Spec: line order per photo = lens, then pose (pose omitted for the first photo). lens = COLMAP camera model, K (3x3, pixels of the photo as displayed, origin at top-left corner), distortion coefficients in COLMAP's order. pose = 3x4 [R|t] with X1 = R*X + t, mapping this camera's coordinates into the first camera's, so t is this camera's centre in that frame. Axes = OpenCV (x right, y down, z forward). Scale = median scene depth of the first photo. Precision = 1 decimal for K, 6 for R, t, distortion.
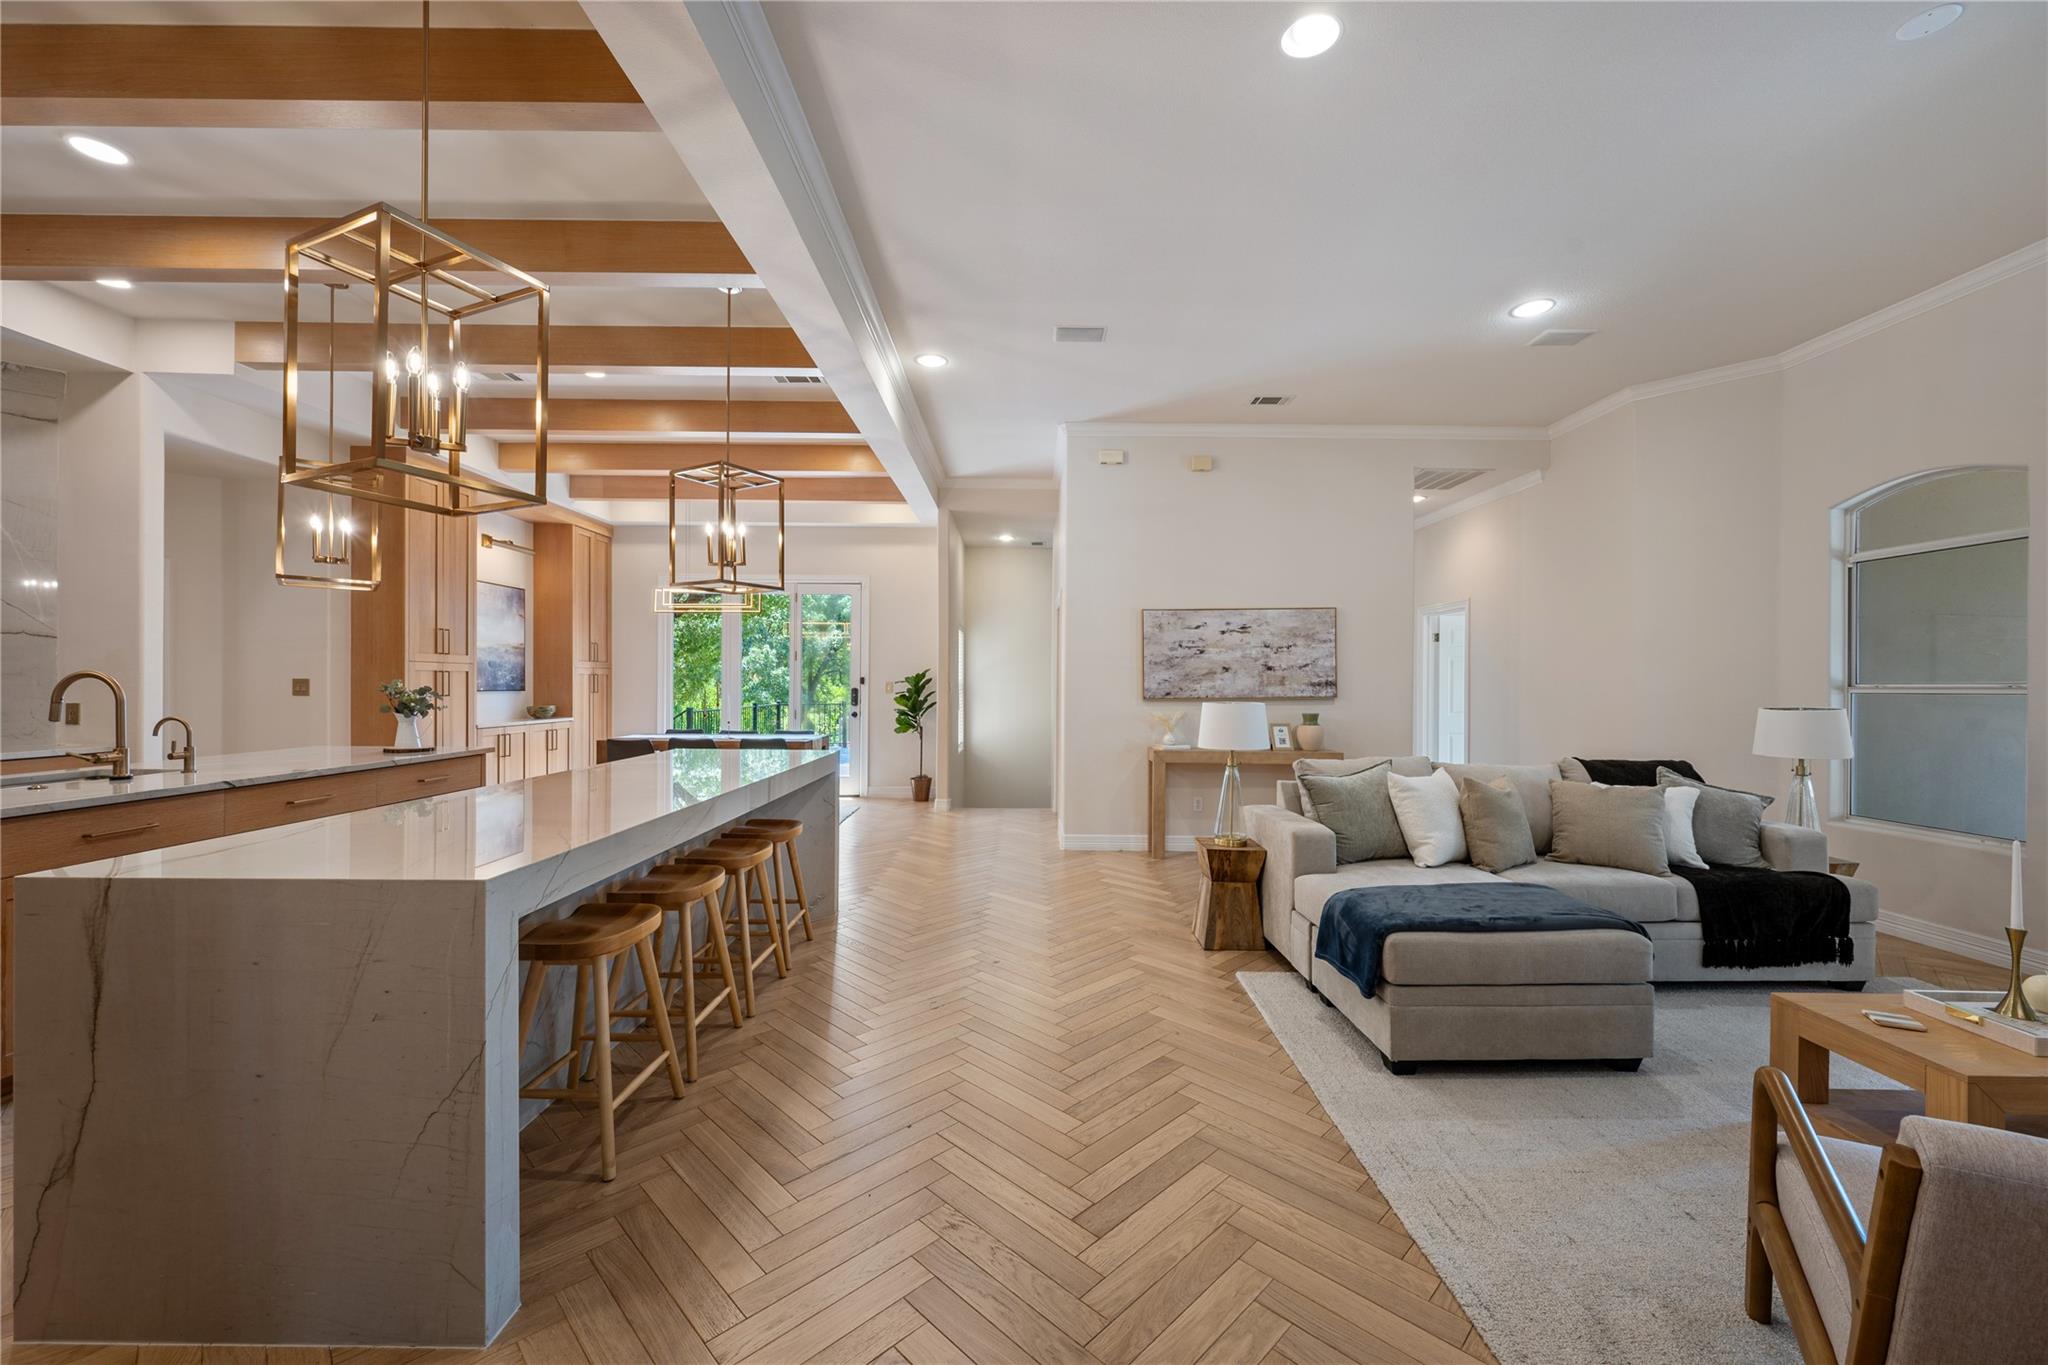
lens RADIAL K [[798.9, 0, 1027.0], [0, 798.9, 685.2], [0, 0, 1]] dist [0.000807, -0.001019]
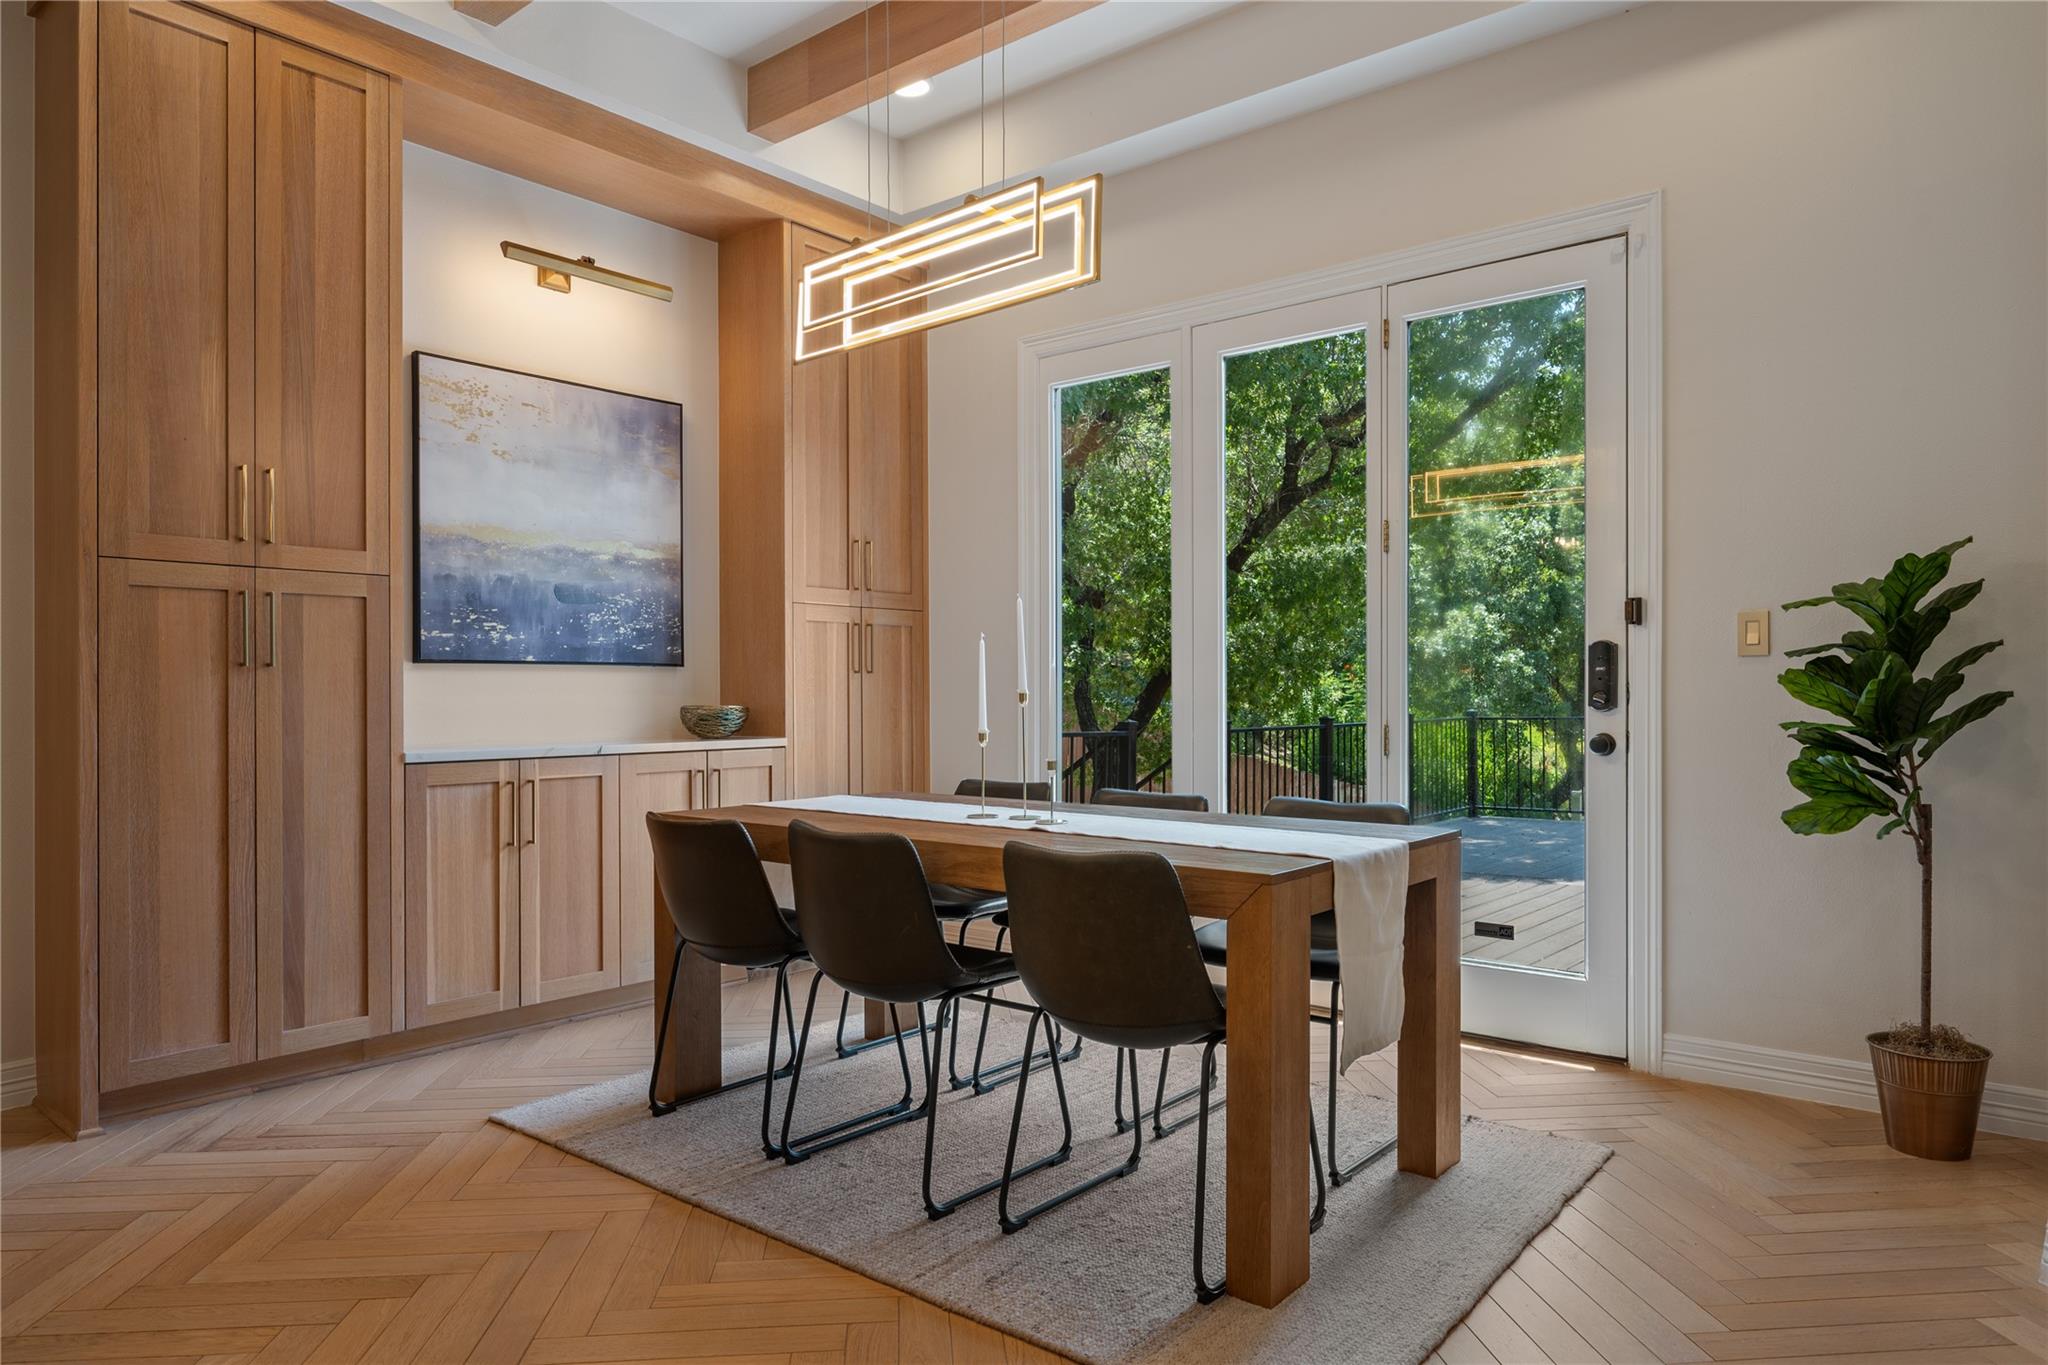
lens RADIAL K [[1262.2, 0, 1014.4], [0, 1262.2, 696.3], [0, 0, 1]] dist [-0.002189, -0.000553]
pose [[0.765541, -0.004798, -0.643369, -0.102744], [0.006937, 0.999976, 0.000797, 0.020591], [0.643350, -0.005074, 0.765556, 0.588744]]
